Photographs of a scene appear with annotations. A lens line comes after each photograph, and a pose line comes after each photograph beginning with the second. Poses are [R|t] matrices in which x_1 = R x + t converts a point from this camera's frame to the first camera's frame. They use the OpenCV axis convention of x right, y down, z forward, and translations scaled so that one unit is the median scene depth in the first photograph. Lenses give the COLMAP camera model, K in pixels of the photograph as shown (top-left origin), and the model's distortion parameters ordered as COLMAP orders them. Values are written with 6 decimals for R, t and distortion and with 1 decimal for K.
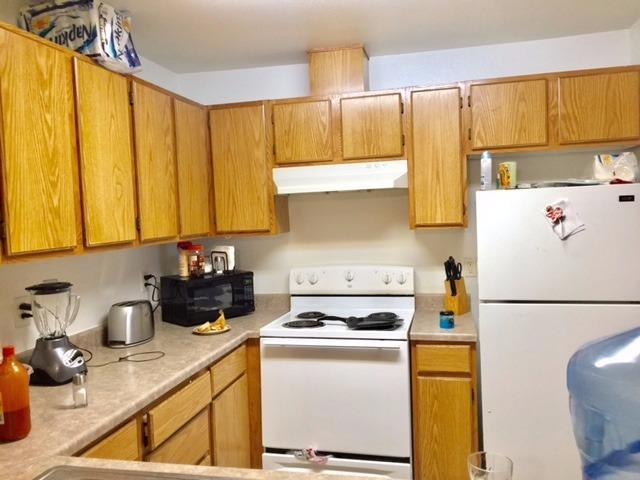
lens RADIAL K [[542.0, 0, 320.6], [0, 542.0, 232.2], [0, 0, 1]] dist [0.072303, -0.089278]
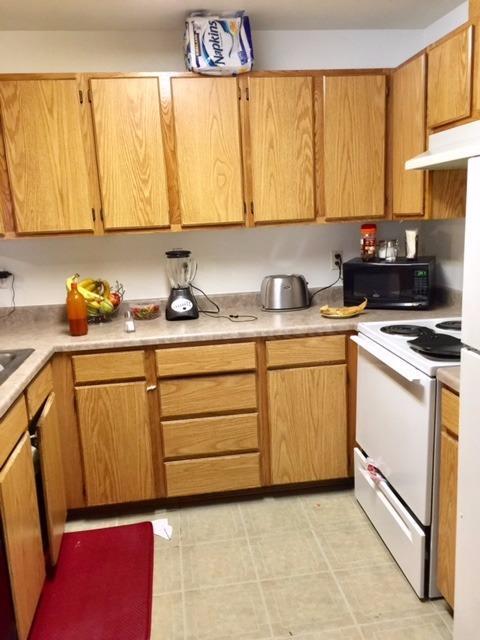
lens RADIAL K [[542.0, 0, 237.5], [0, 542.0, 314.3], [0, 0, 1]] dist [0.072303, -0.089278]
pose [[0.360649, 0.205702, -0.909736, 0.810989], [-0.003410, 0.975661, 0.219257, -0.050758], [0.932696, -0.075972, 0.352572, 0.580430]]
